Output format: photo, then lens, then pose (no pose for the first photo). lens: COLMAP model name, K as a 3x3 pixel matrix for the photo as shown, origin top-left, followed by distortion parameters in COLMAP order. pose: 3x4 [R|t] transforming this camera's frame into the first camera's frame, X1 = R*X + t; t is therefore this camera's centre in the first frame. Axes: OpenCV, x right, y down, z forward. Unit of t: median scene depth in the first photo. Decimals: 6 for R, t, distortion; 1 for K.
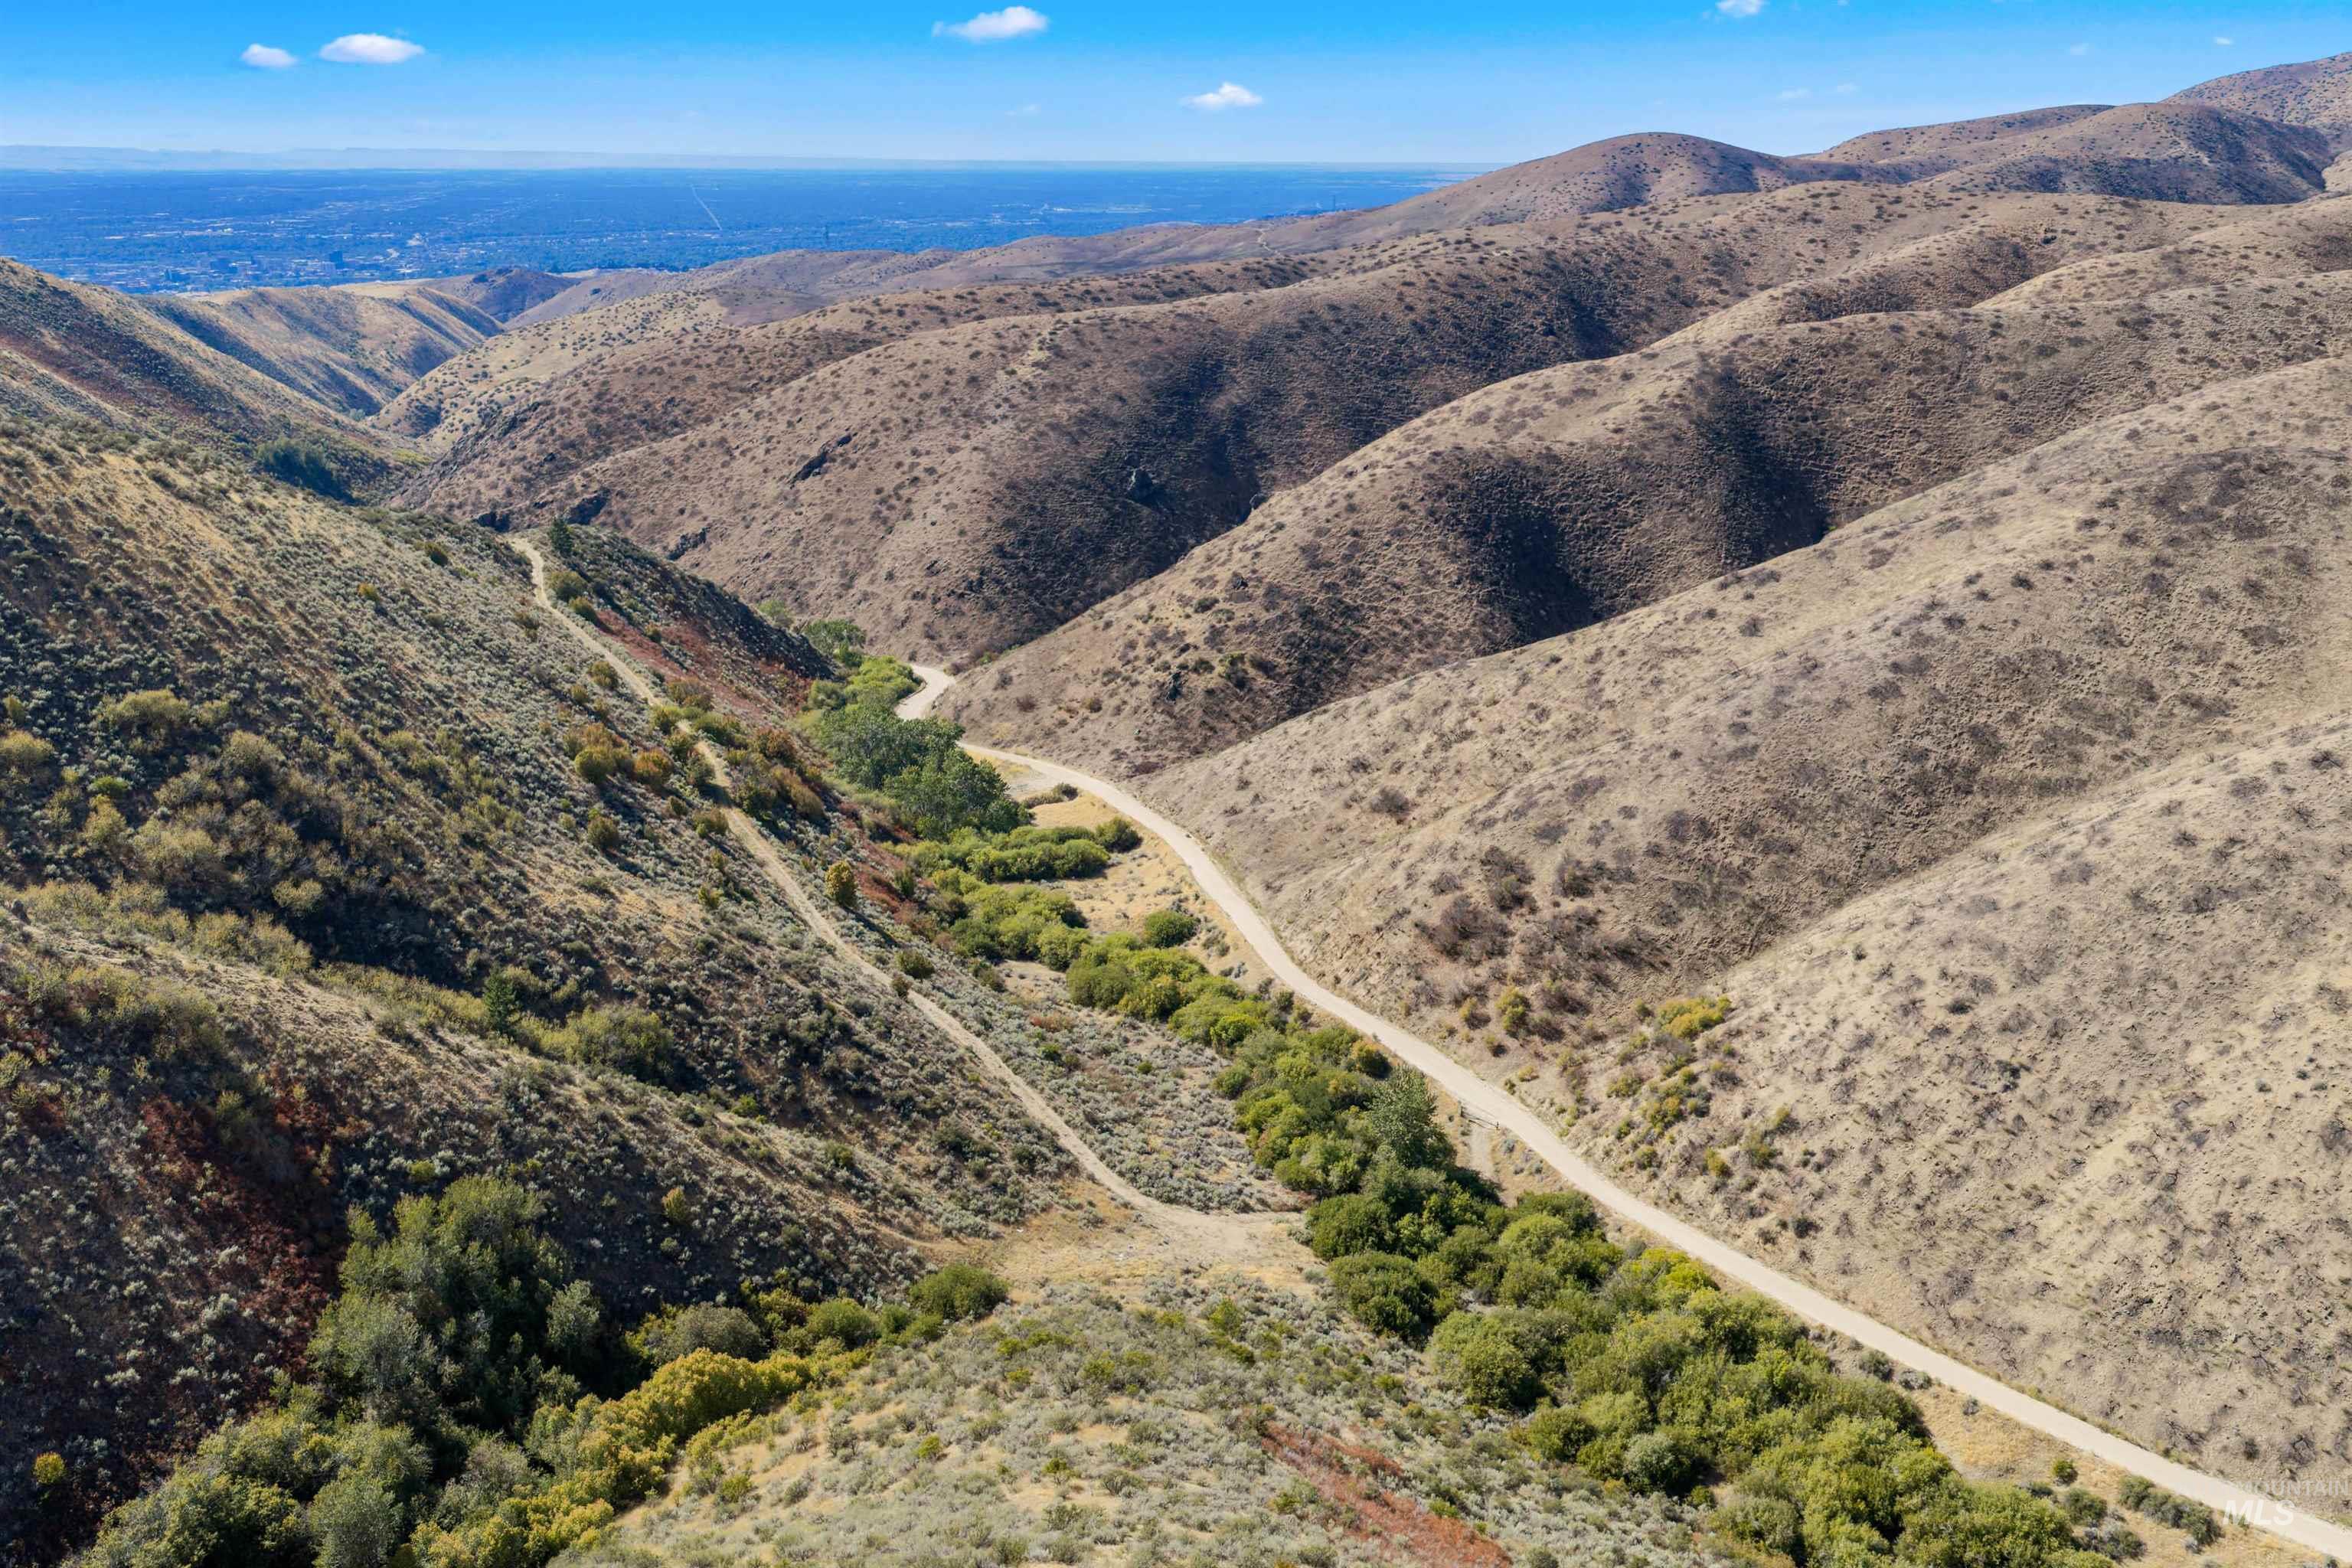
lens RADIAL K [[1945.6, 0, 1176.2], [0, 1945.6, 844.2], [0, 0, 1]] dist [0.024493, -0.039440]
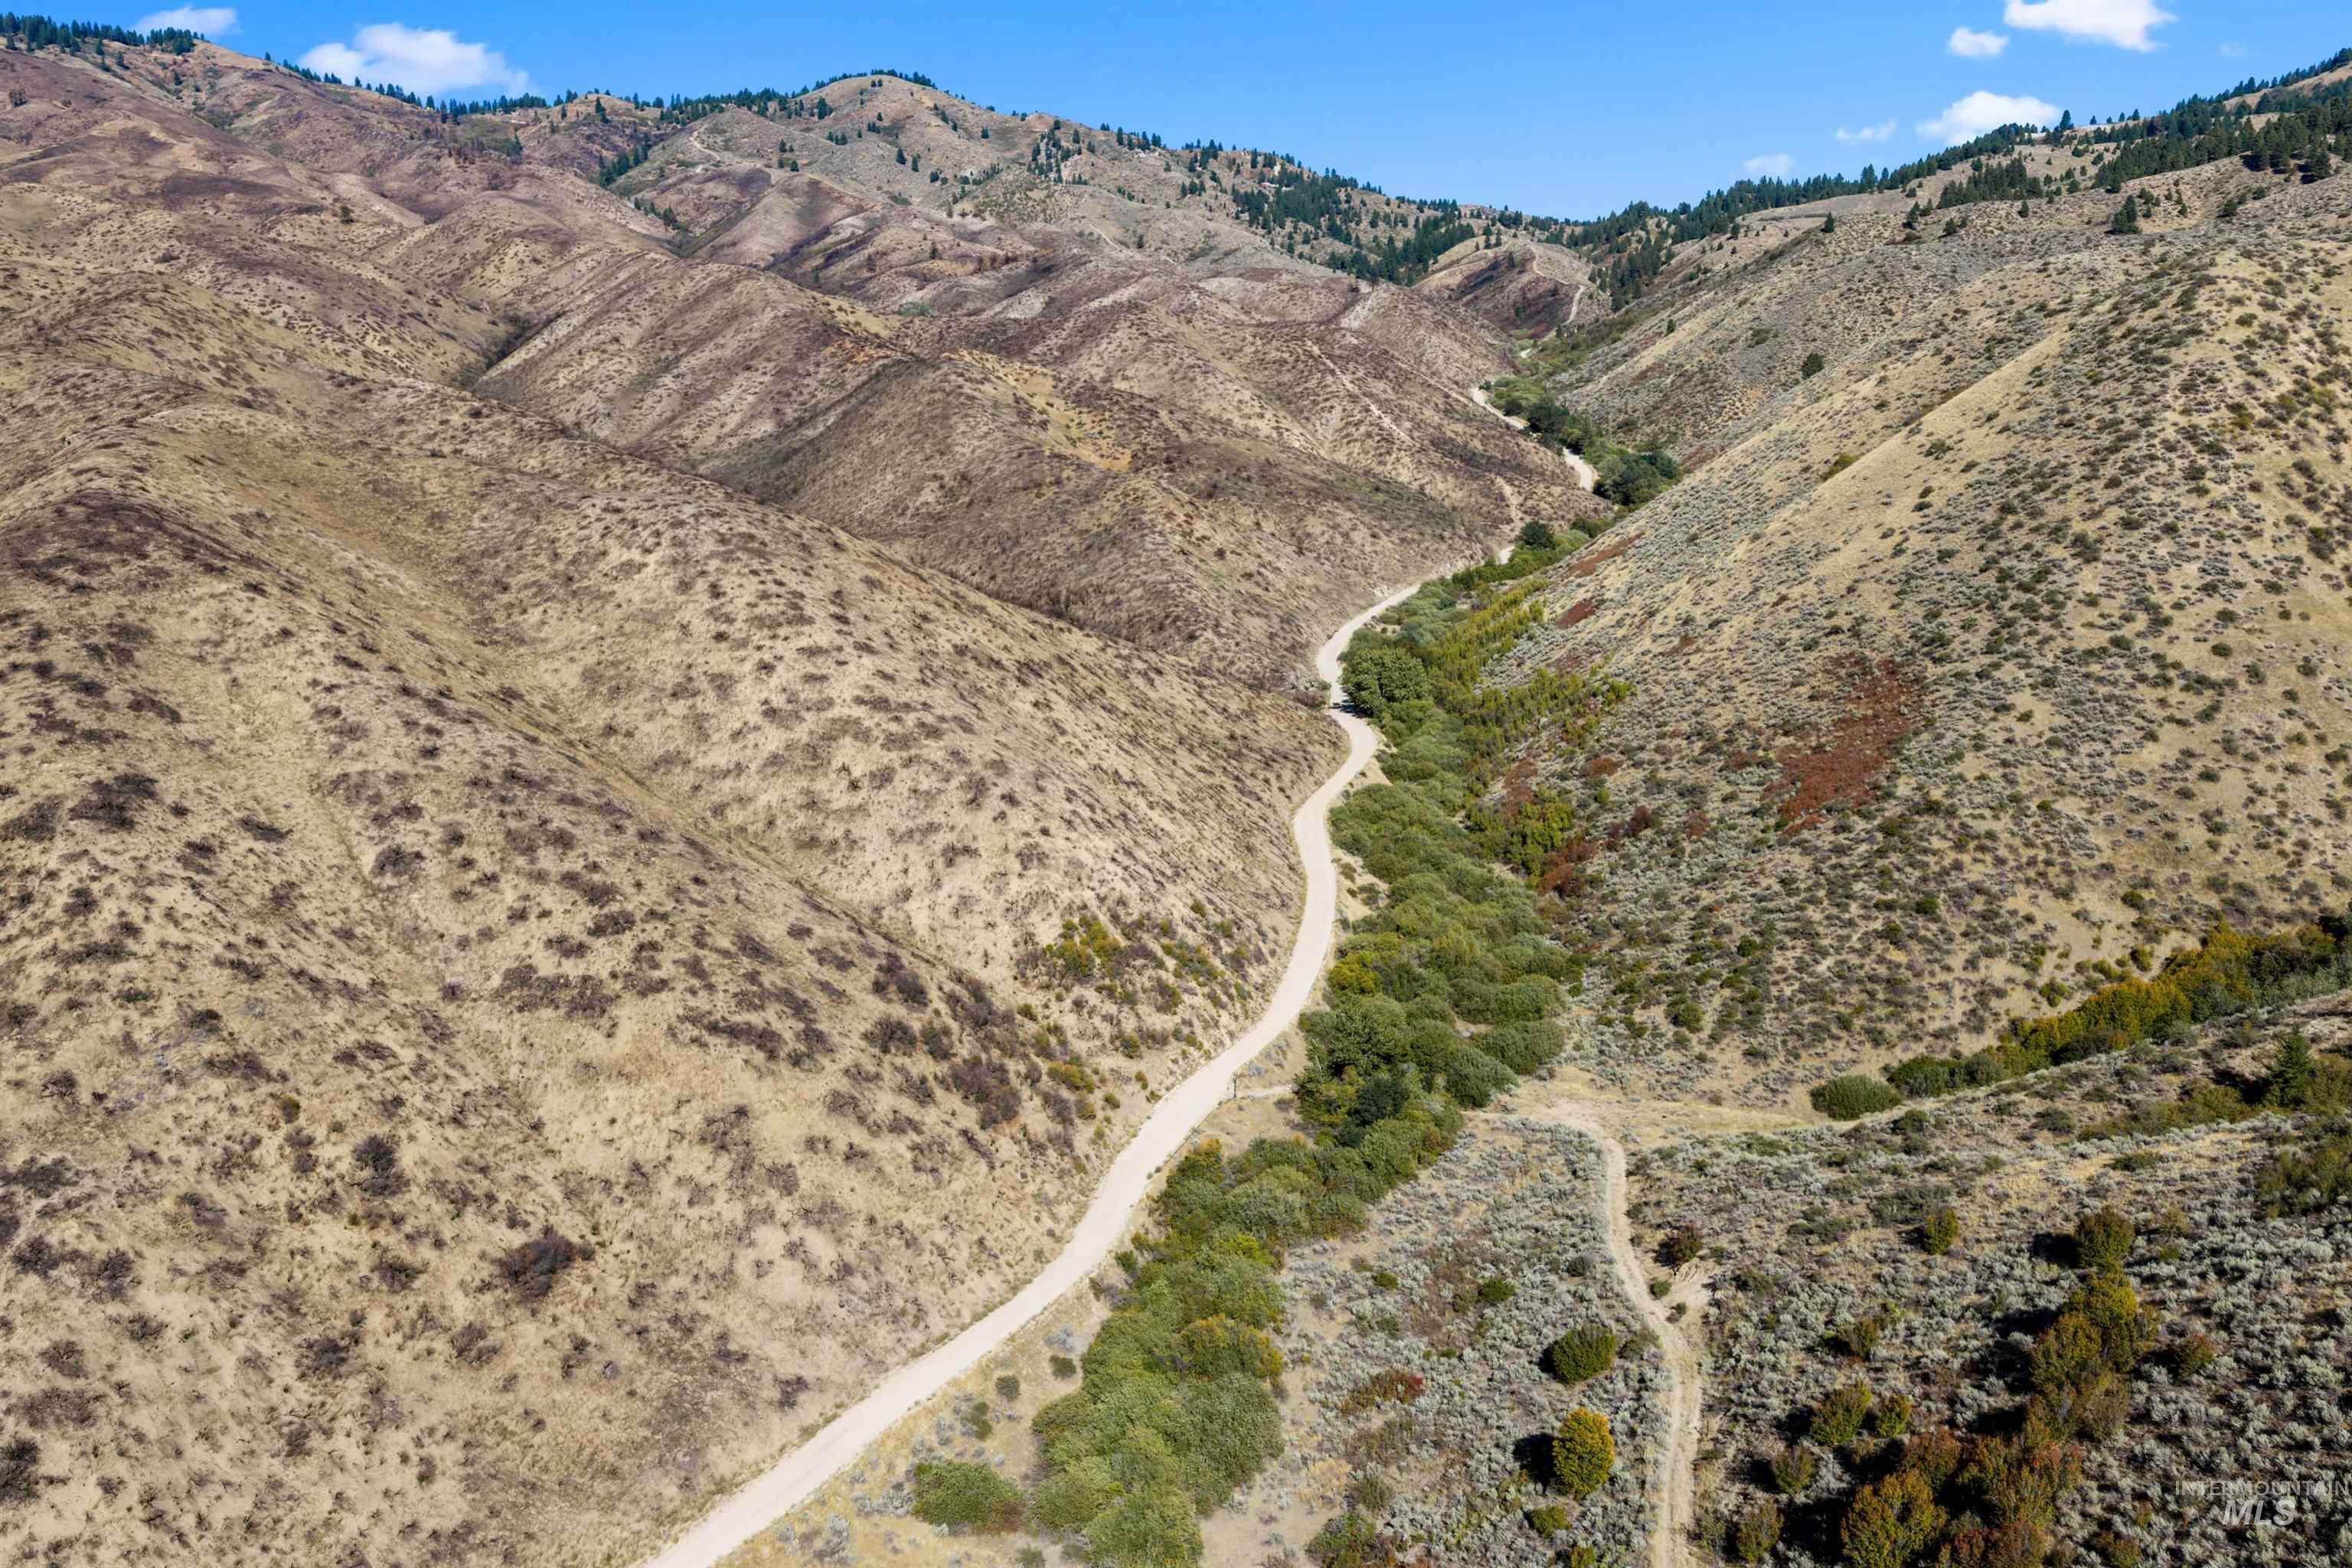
lens RADIAL K [[1945.6, 0, 1177.9], [0, 1945.6, 791.2], [0, 0, 1]] dist [0.024493, -0.039440]
pose [[-0.691193, -0.178584, 0.700257, -0.231675], [0.240398, 0.856983, 0.455839, -0.211160], [-0.681514, 0.483413, -0.549410, 0.688470]]
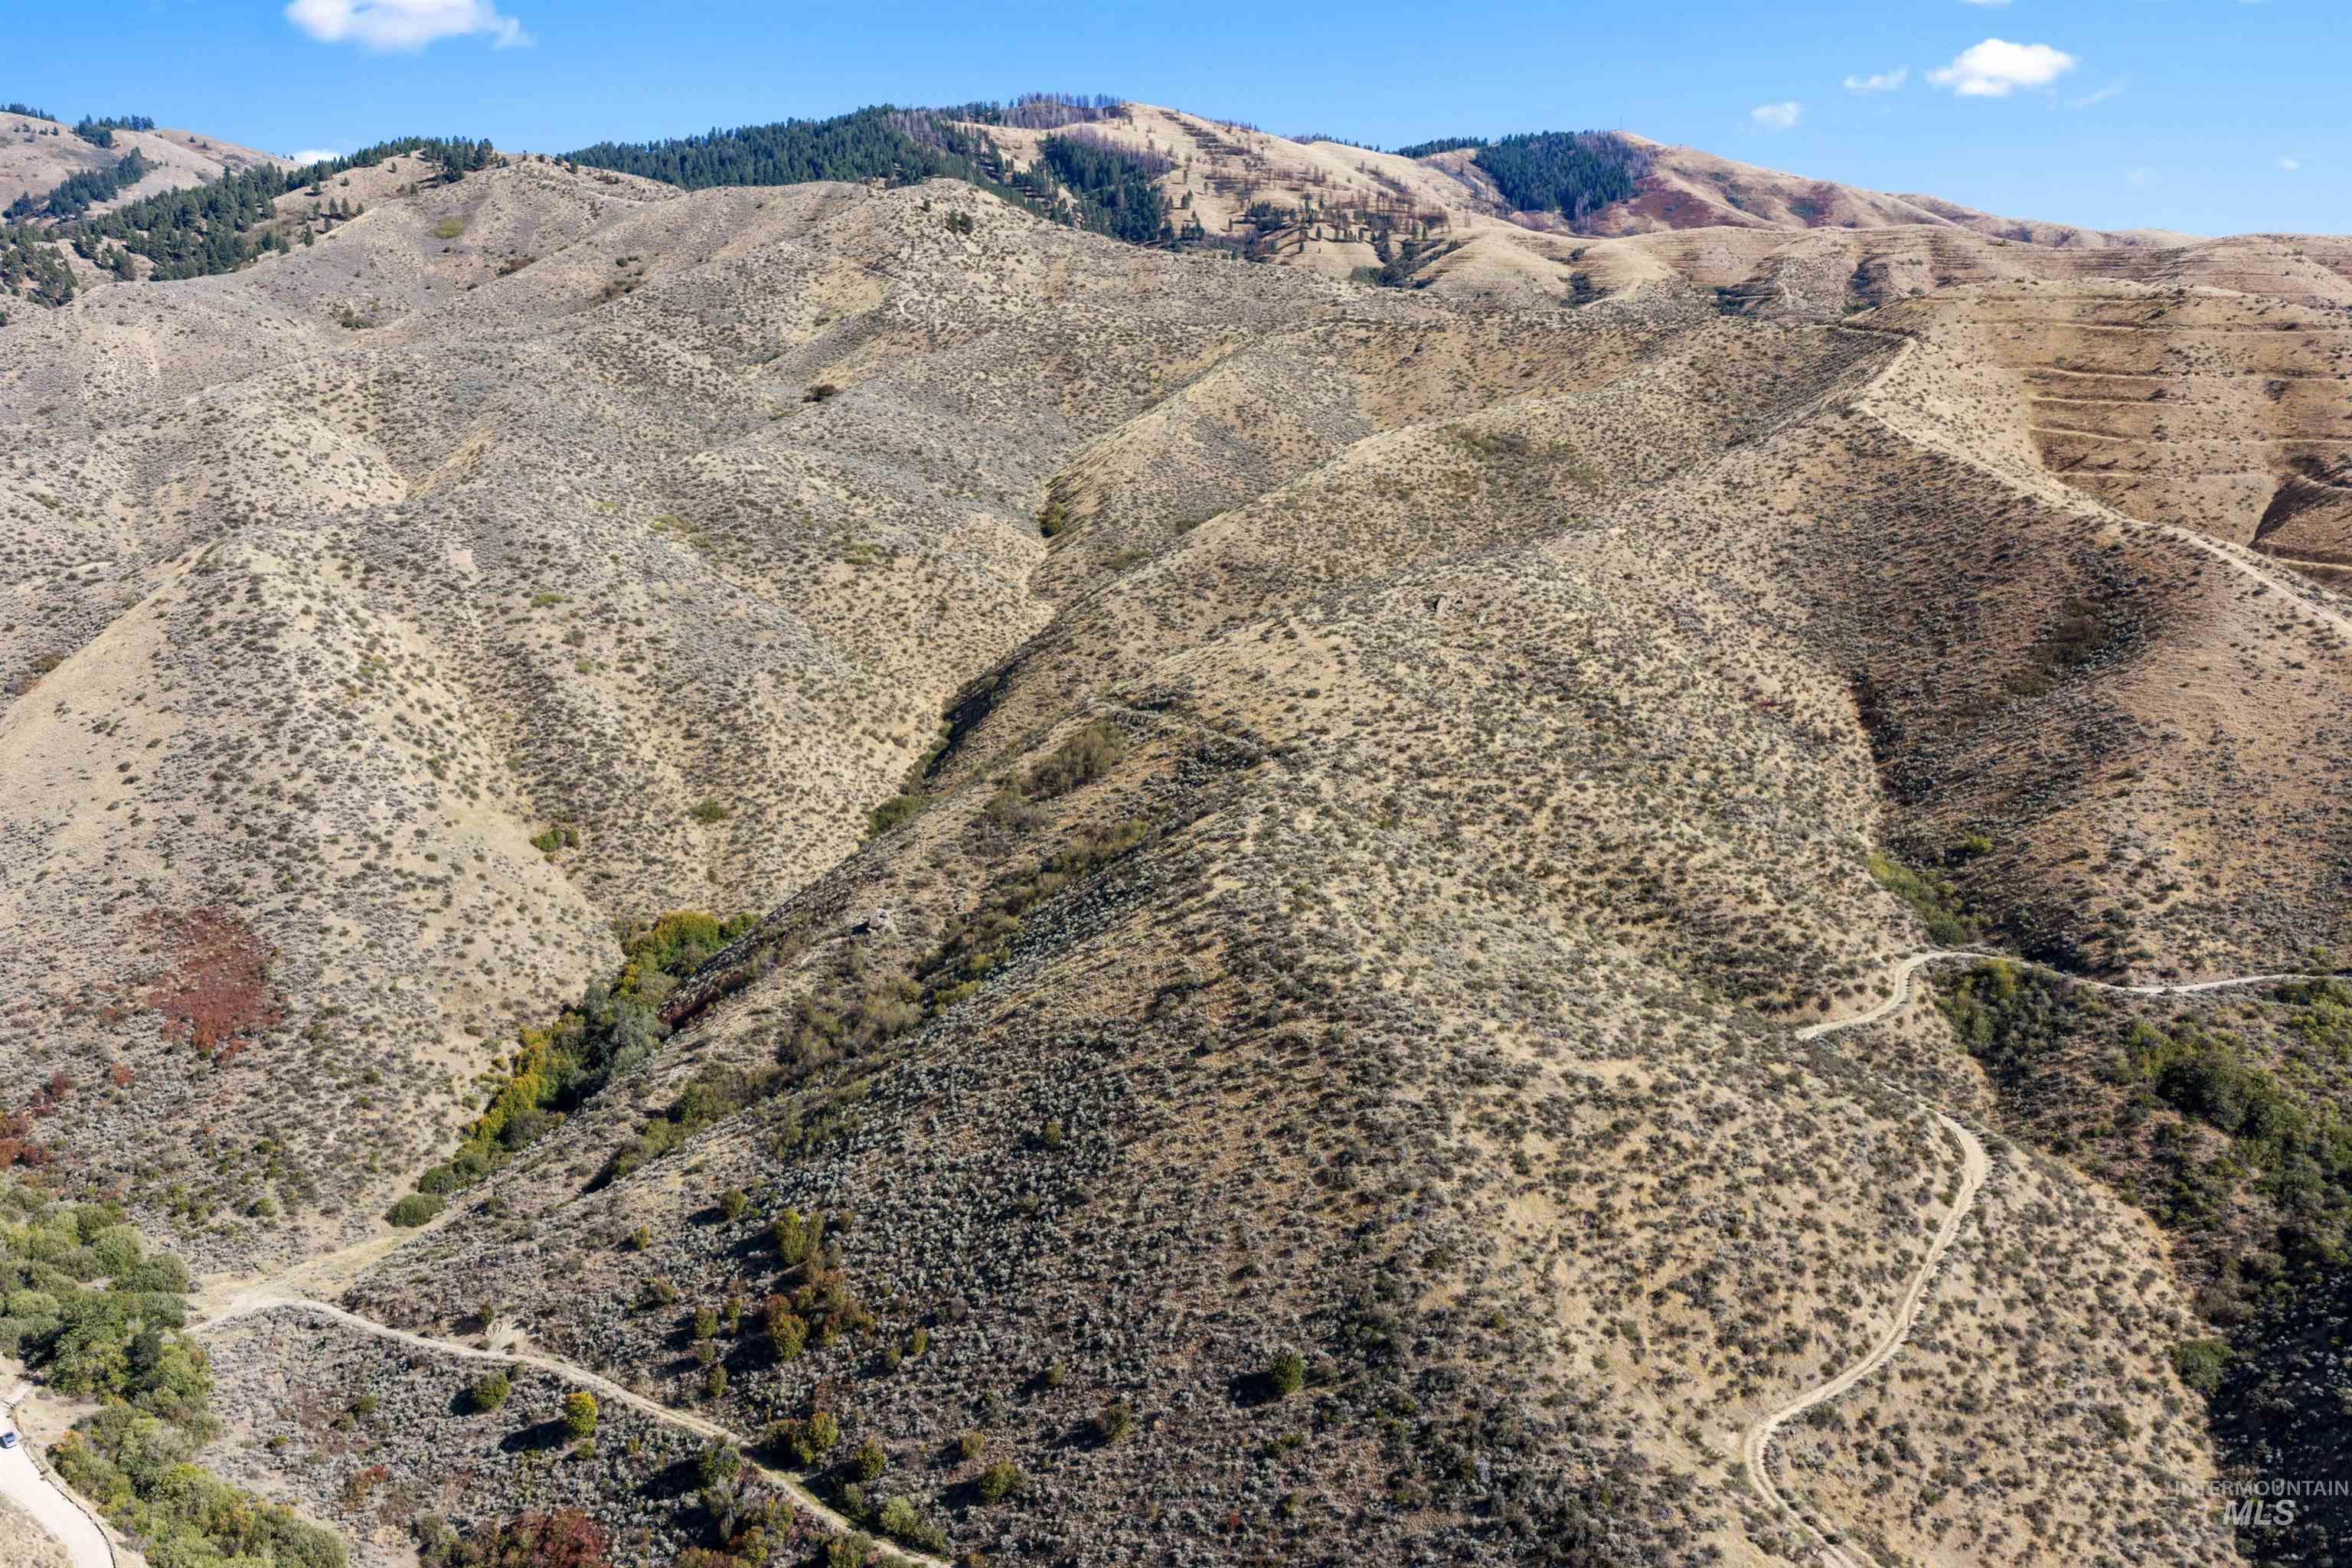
lens RADIAL K [[1945.6, 0, 1177.1], [0, 1945.6, 788.3], [0, 0, 1]] dist [0.024493, -0.039440]
pose [[-0.949509, 0.061779, -0.307598, -0.094658], [-0.117590, 0.838879, 0.531464, -0.444039], [0.290871, 0.540800, -0.789258, 0.924896]]
